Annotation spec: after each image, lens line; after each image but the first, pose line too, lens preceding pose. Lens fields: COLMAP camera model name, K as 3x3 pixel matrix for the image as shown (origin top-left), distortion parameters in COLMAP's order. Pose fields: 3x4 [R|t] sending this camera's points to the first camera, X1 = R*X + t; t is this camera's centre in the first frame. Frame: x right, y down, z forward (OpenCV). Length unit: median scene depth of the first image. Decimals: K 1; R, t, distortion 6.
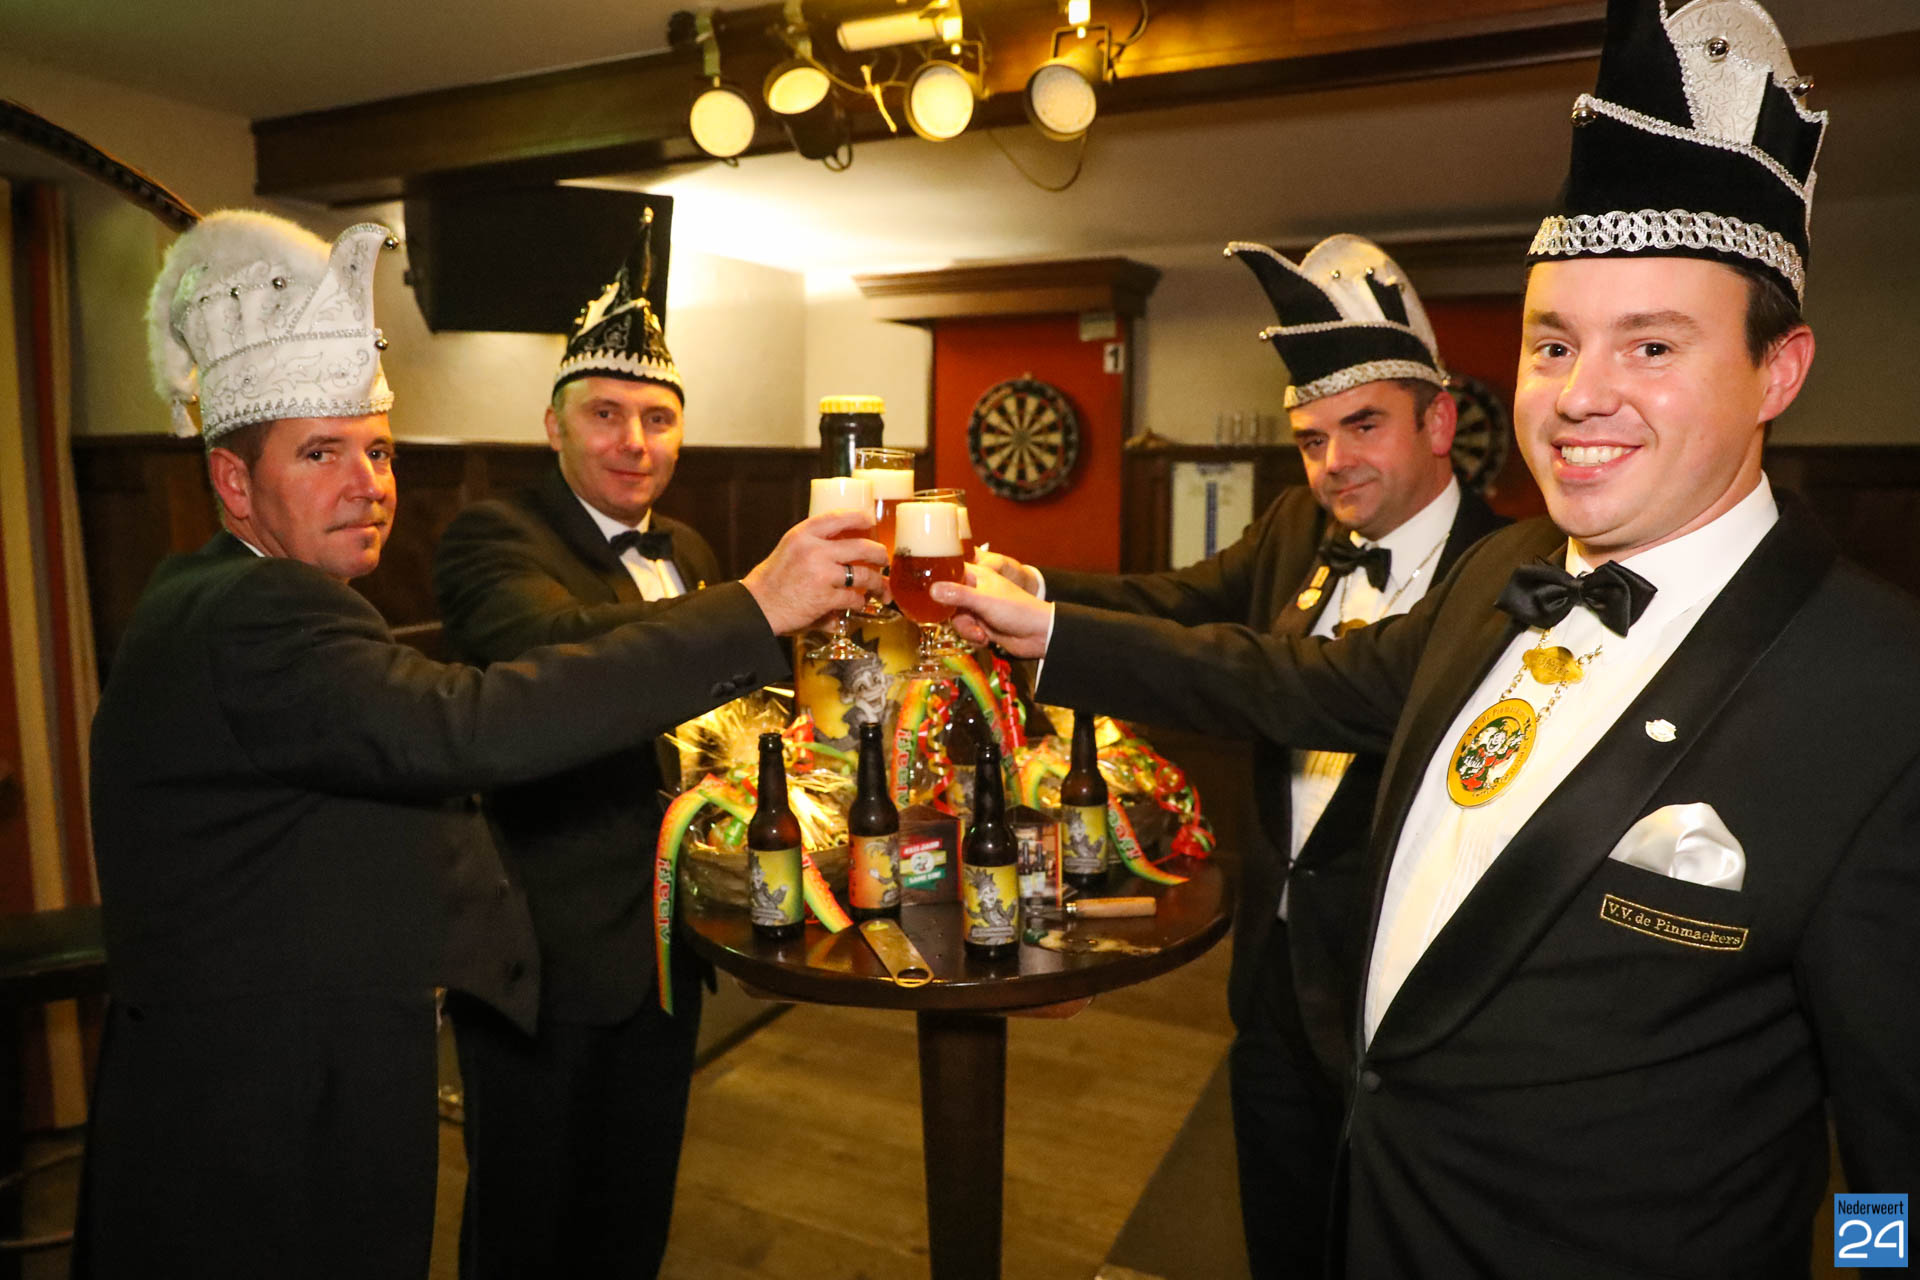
lens RADIAL K [[1316.9, 0, 960.0], [0, 1316.9, 640.0], [0, 0, 1]] dist [-0.001288, -0.000059]
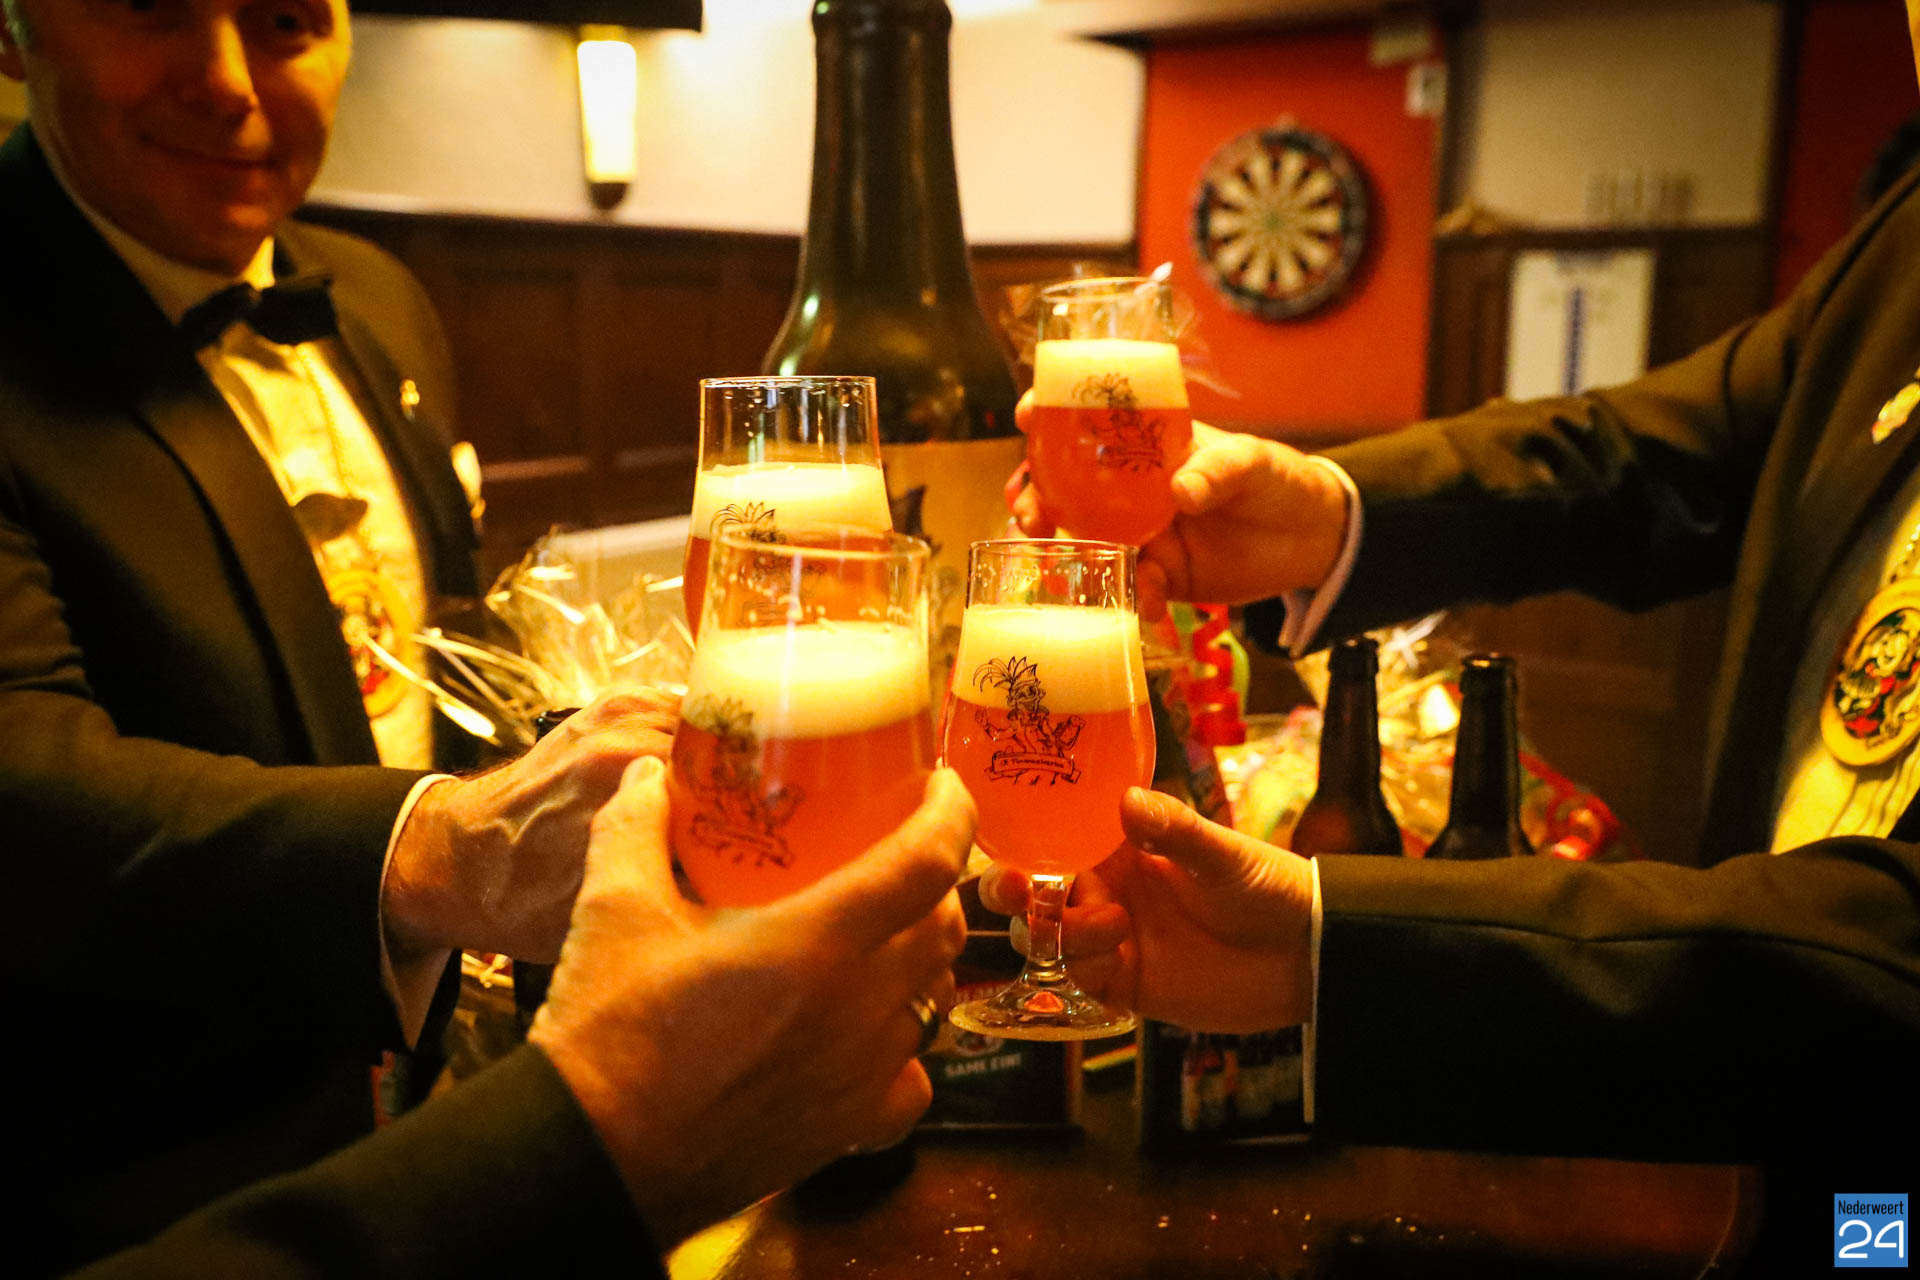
lens RADIAL K [[1735.5, 0, 960.0], [0, 1735.5, 640.0], [0, 0, 1]] dist [0.010405, 0.002097]
pose [[0.990577, 0.021688, -0.135230, 0.013562], [-0.012462, 0.997560, 0.068699, -0.003787], [0.136390, -0.066367, 0.988430, 0.121464]]
